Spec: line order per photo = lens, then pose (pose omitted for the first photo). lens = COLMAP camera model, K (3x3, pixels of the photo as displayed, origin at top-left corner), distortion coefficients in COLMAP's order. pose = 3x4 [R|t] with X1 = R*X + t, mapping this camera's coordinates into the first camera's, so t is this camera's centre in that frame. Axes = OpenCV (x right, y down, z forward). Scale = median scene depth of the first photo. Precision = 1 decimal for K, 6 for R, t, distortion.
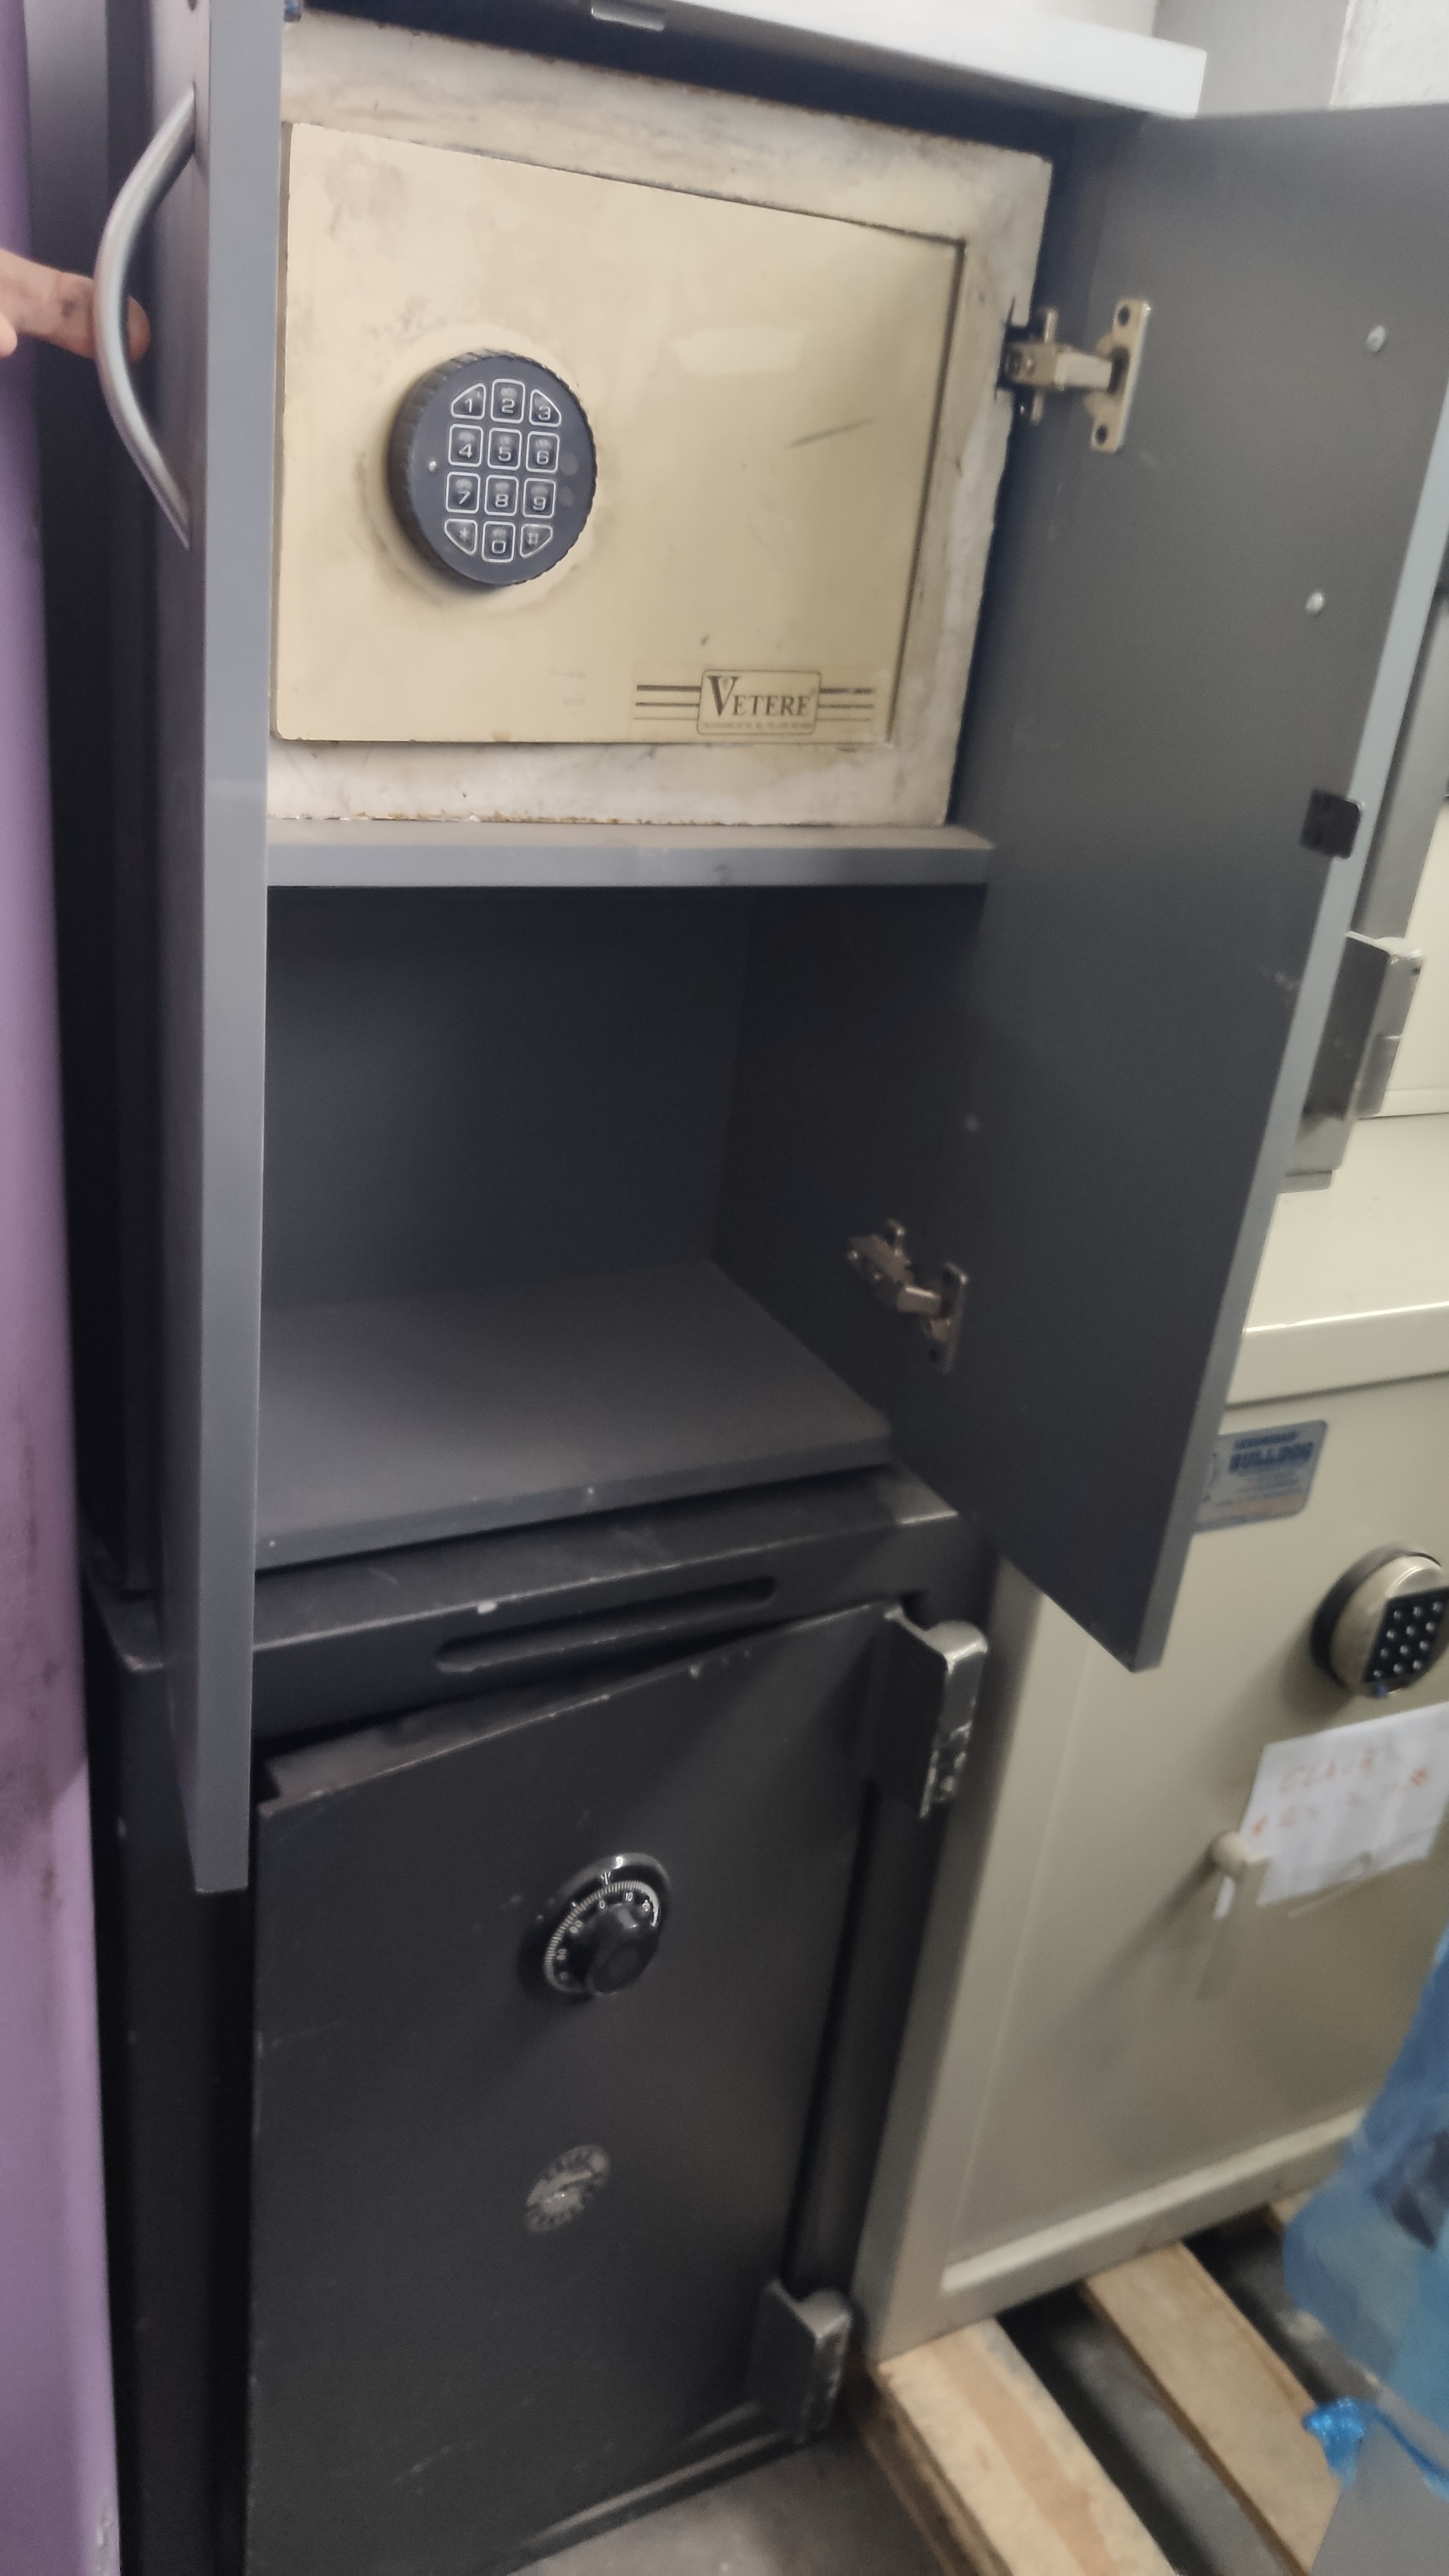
lens RADIAL K [[2029.3, 0, 727.4], [0, 2029.3, 1212.2], [0, 0, 1]] dist [-0.004304, -0.051644]
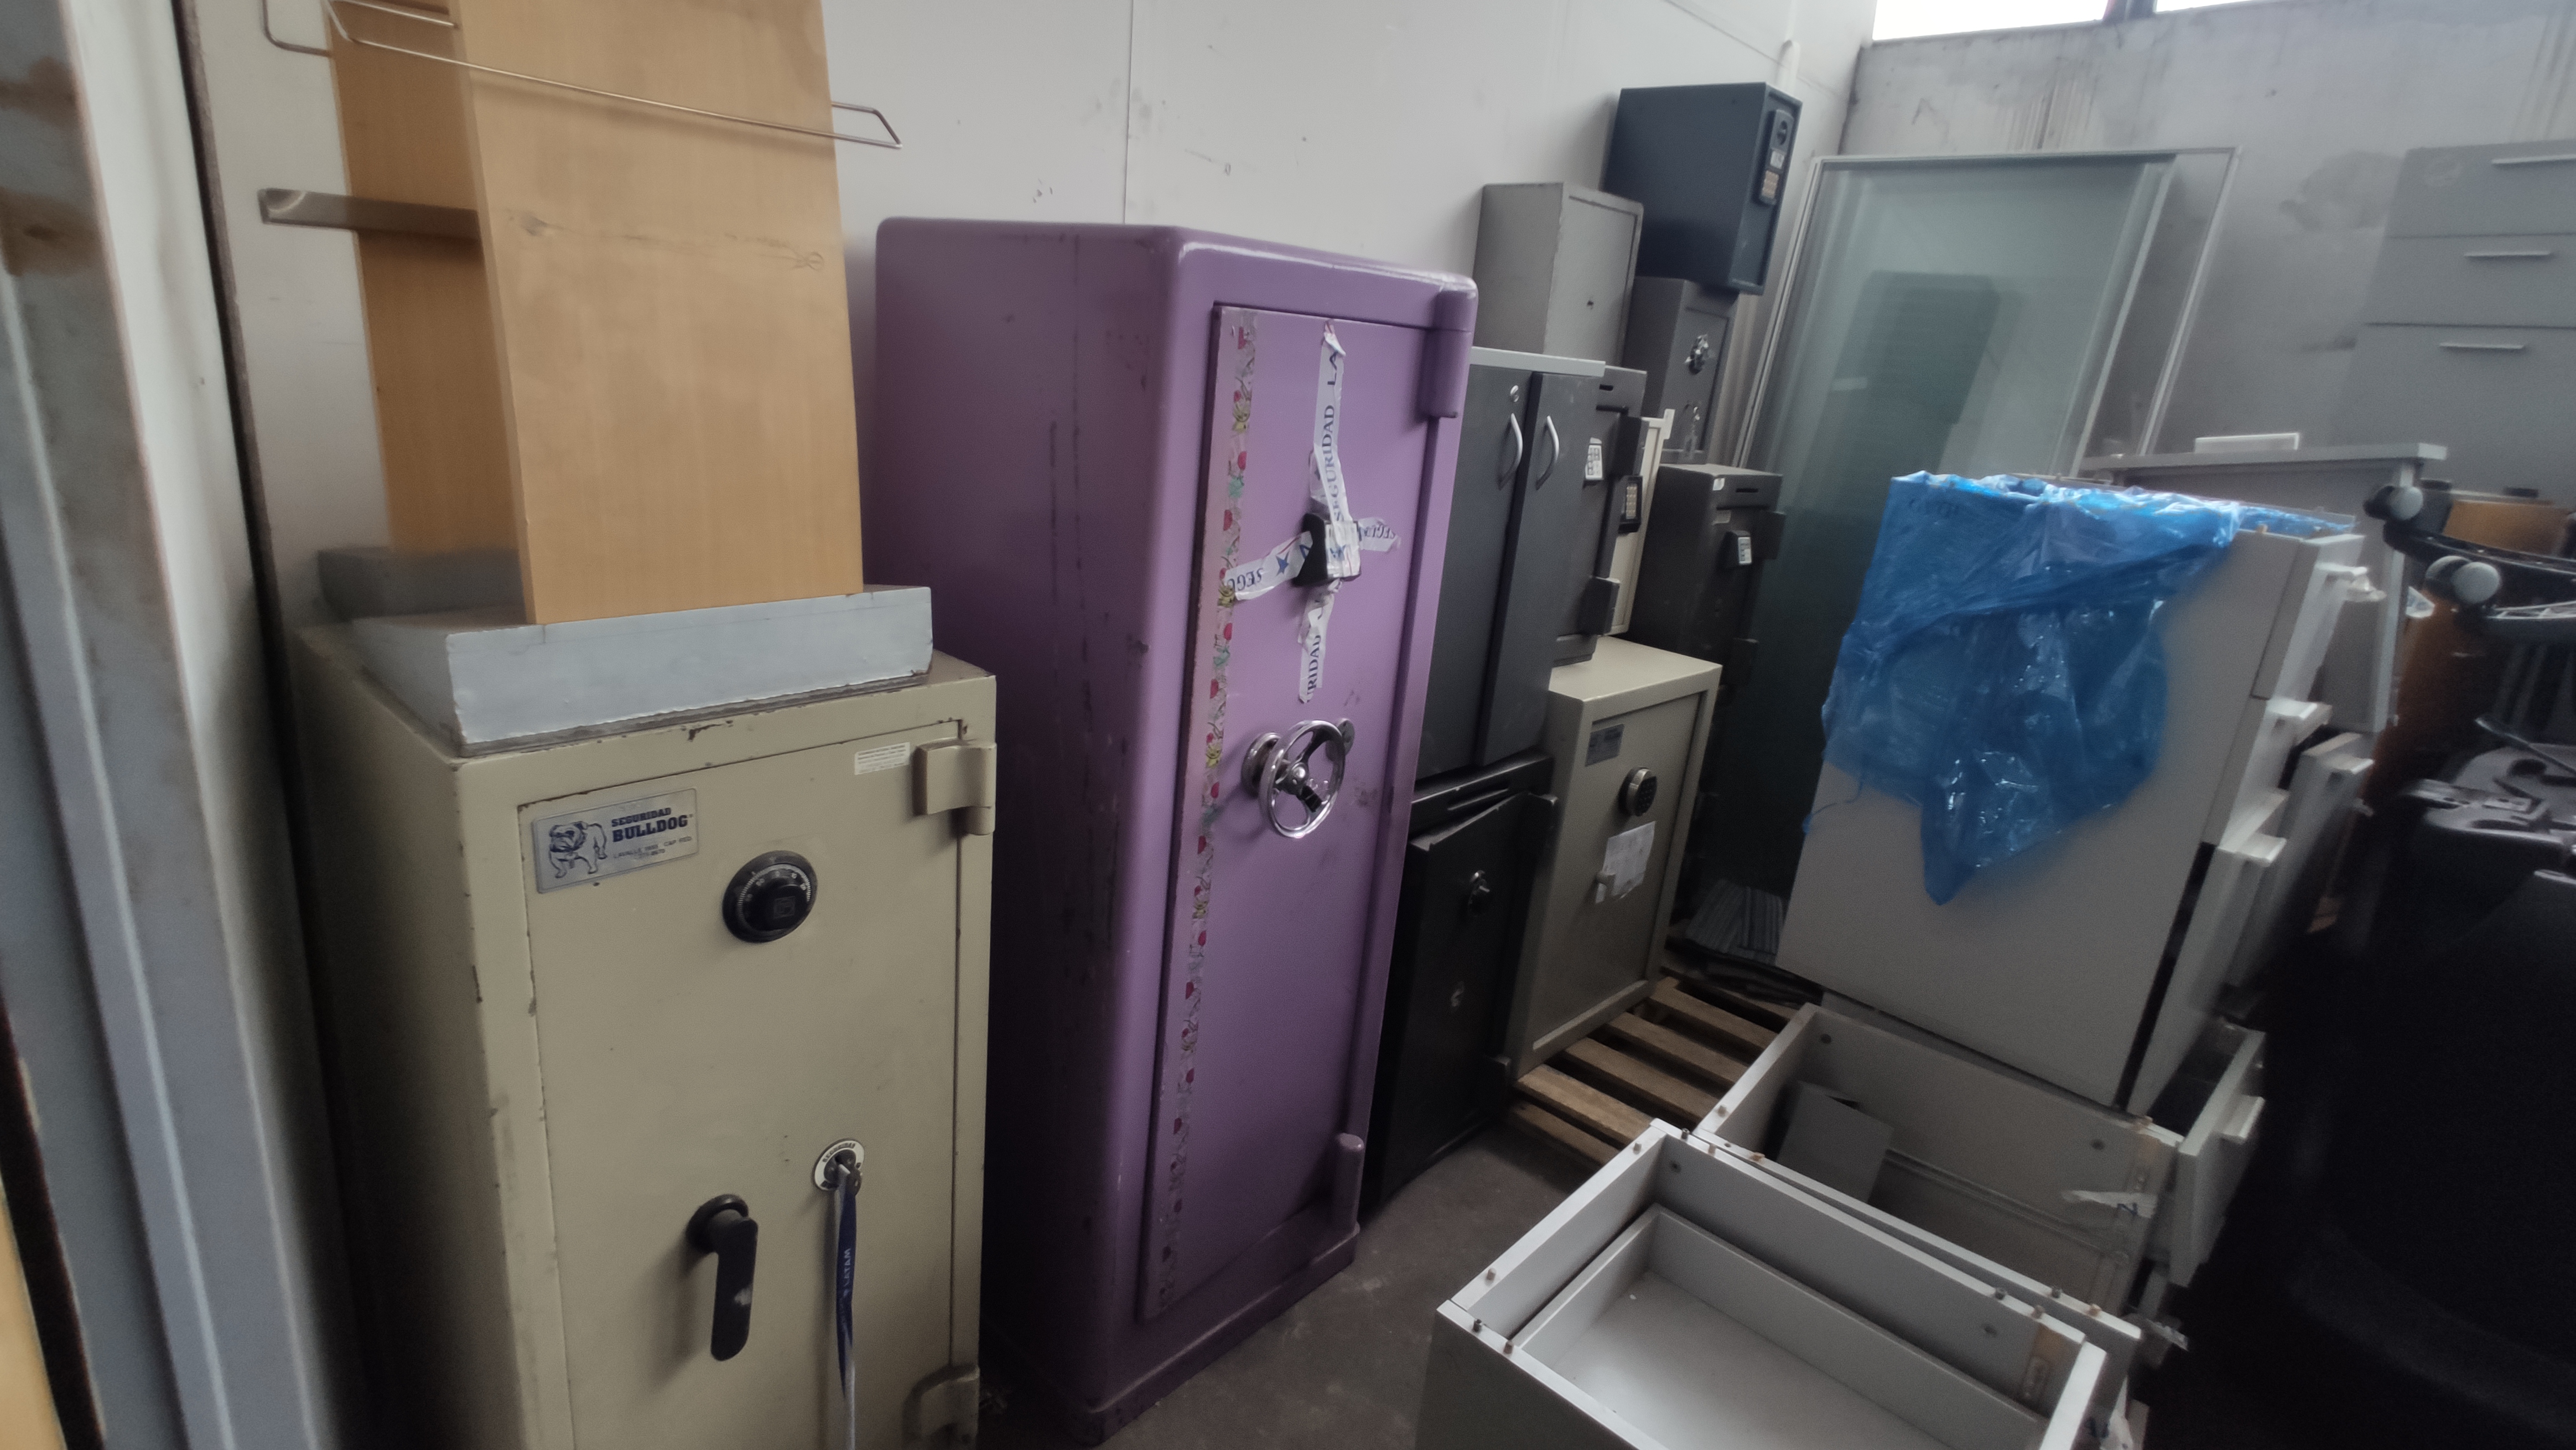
lens RADIAL K [[1274.4, 0, 1281.1], [0, 1274.4, 713.1], [0, 0, 1]] dist [0.003704, 0.001278]
pose [[0.942404, -0.121837, 0.311497, -0.793514], [0.144738, 0.988134, -0.051399, 0.102551], [-0.301539, 0.093524, 0.948856, -0.721224]]
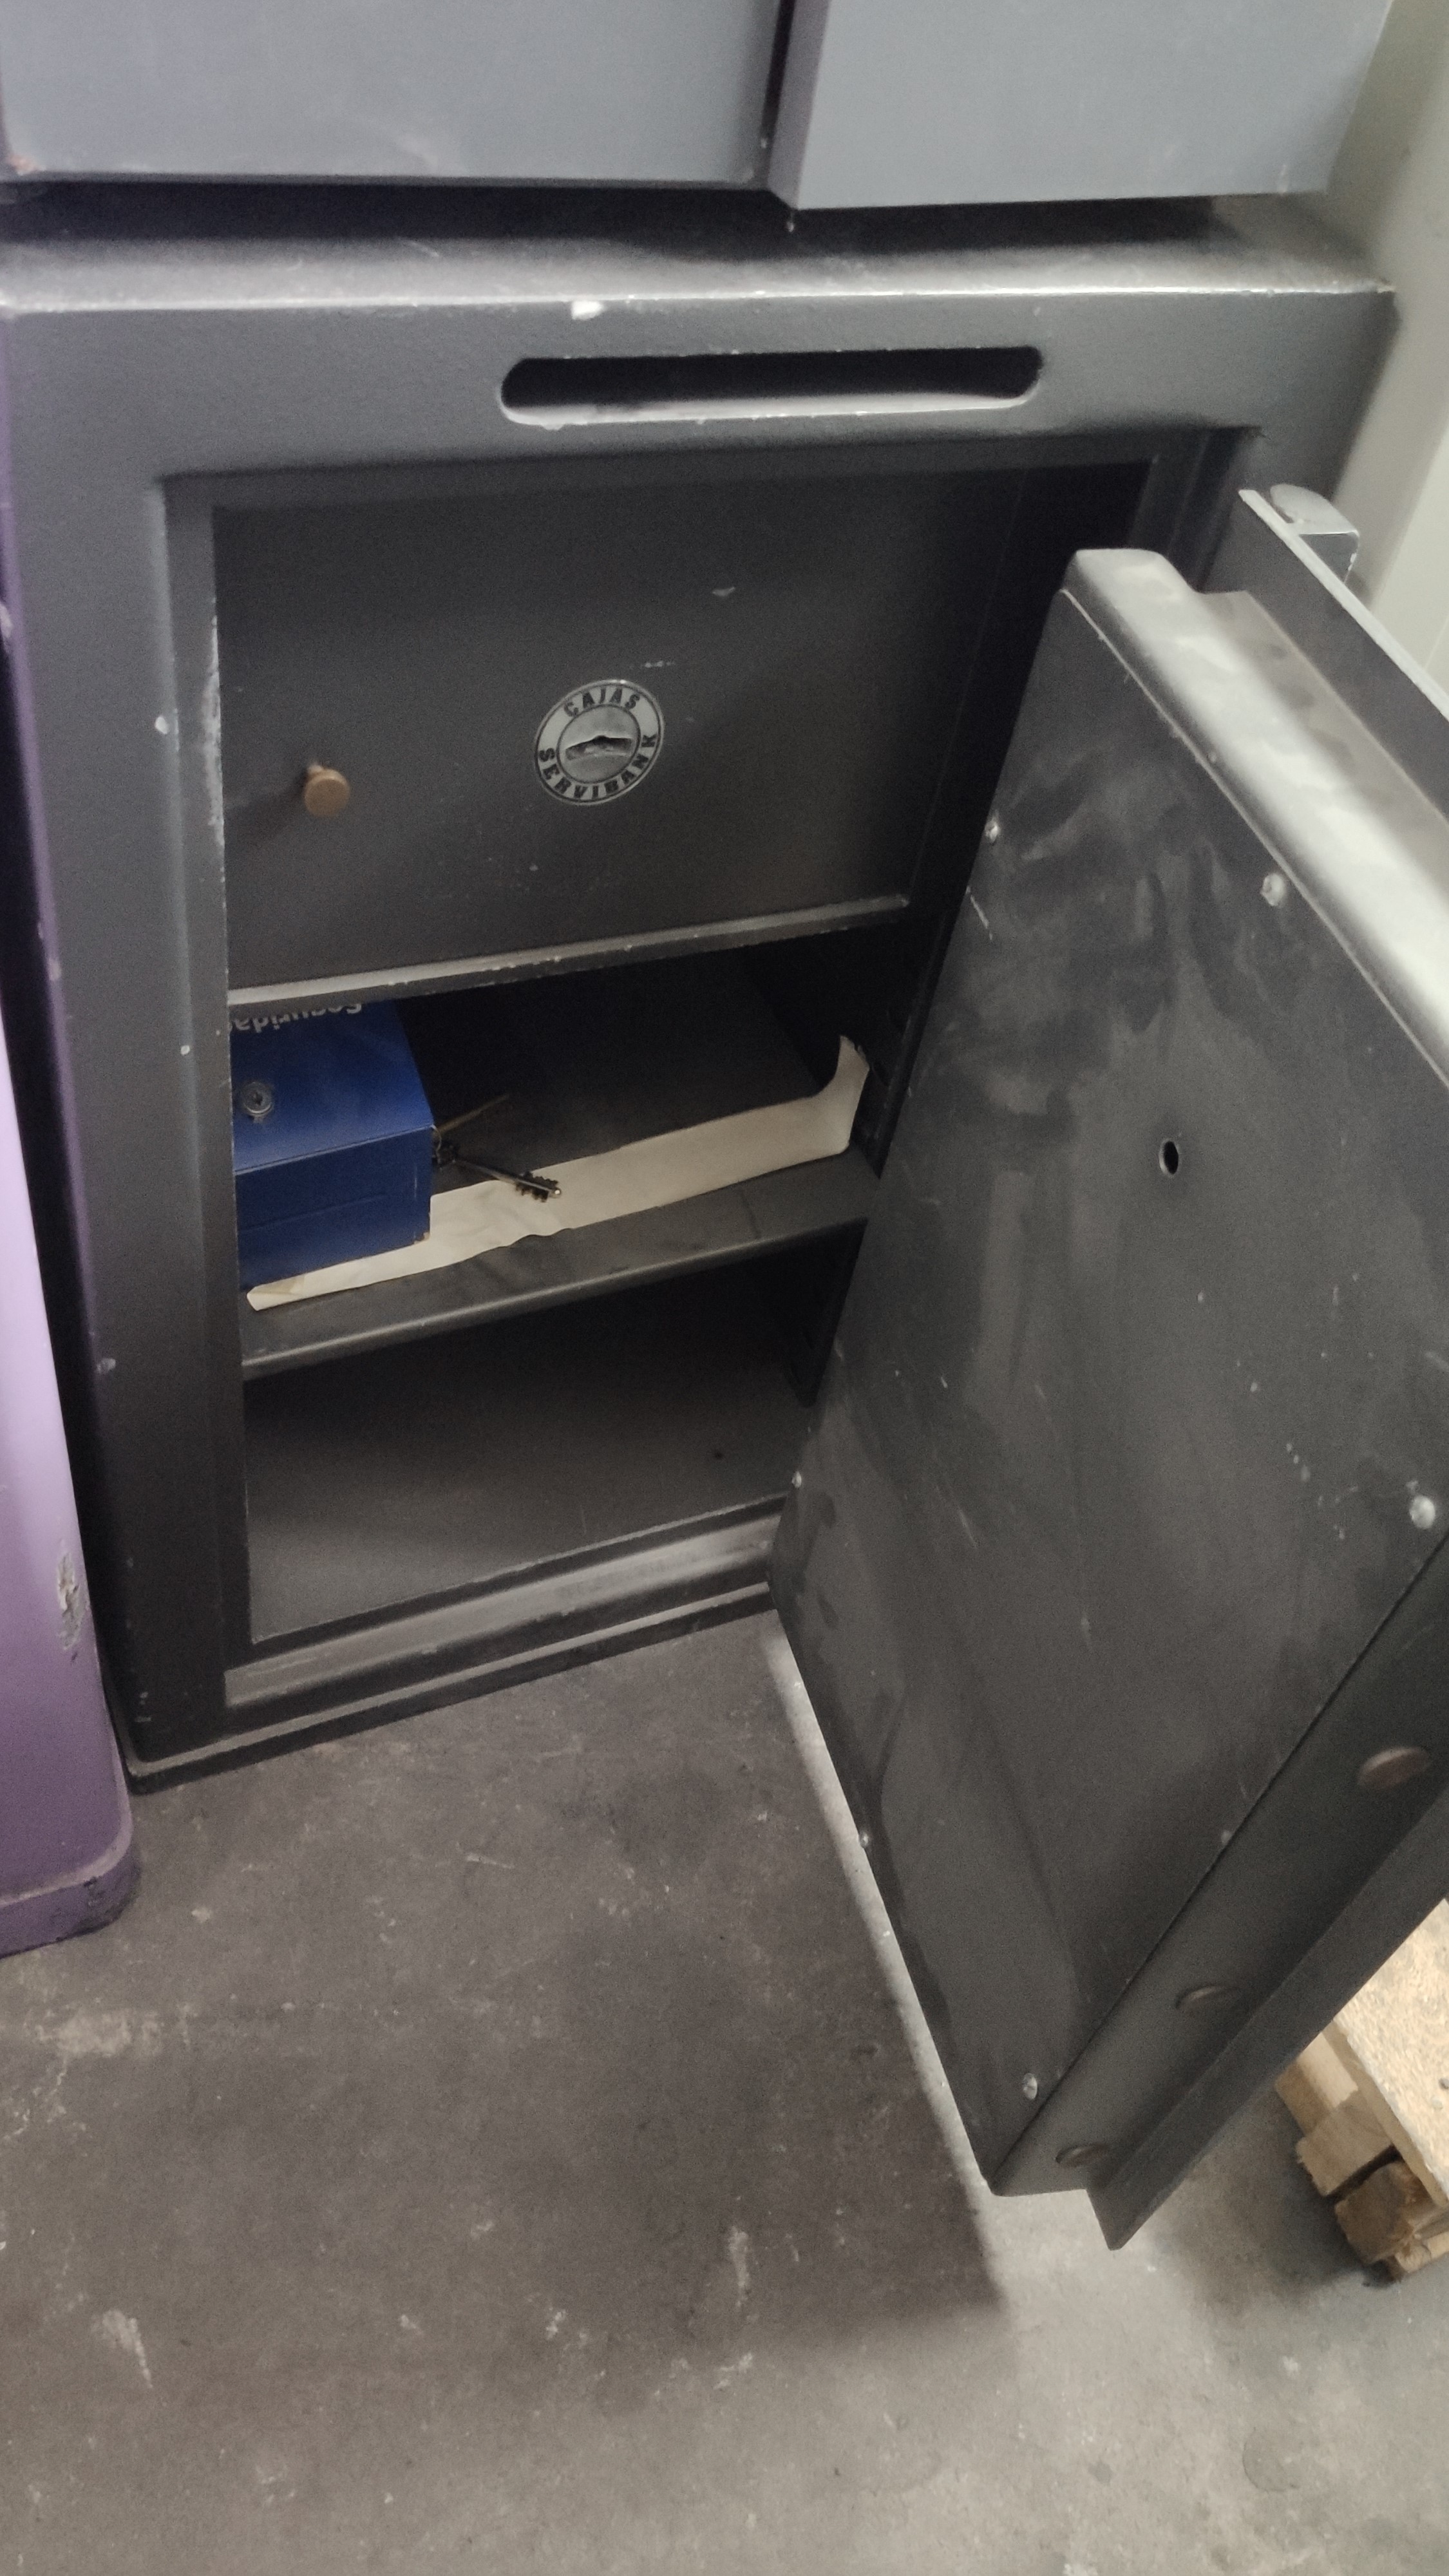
lens RADIAL K [[2001.4, 0, 724.5], [0, 2001.4, 1288.0], [0, 0, 1]] dist [-0.003793, -0.009134]
pose [[0.997617, 0.067881, -0.012323, -0.038604], [-0.057736, 0.919222, 0.389482, 0.173354], [0.037766, -0.387843, 0.920951, 0.255908]]
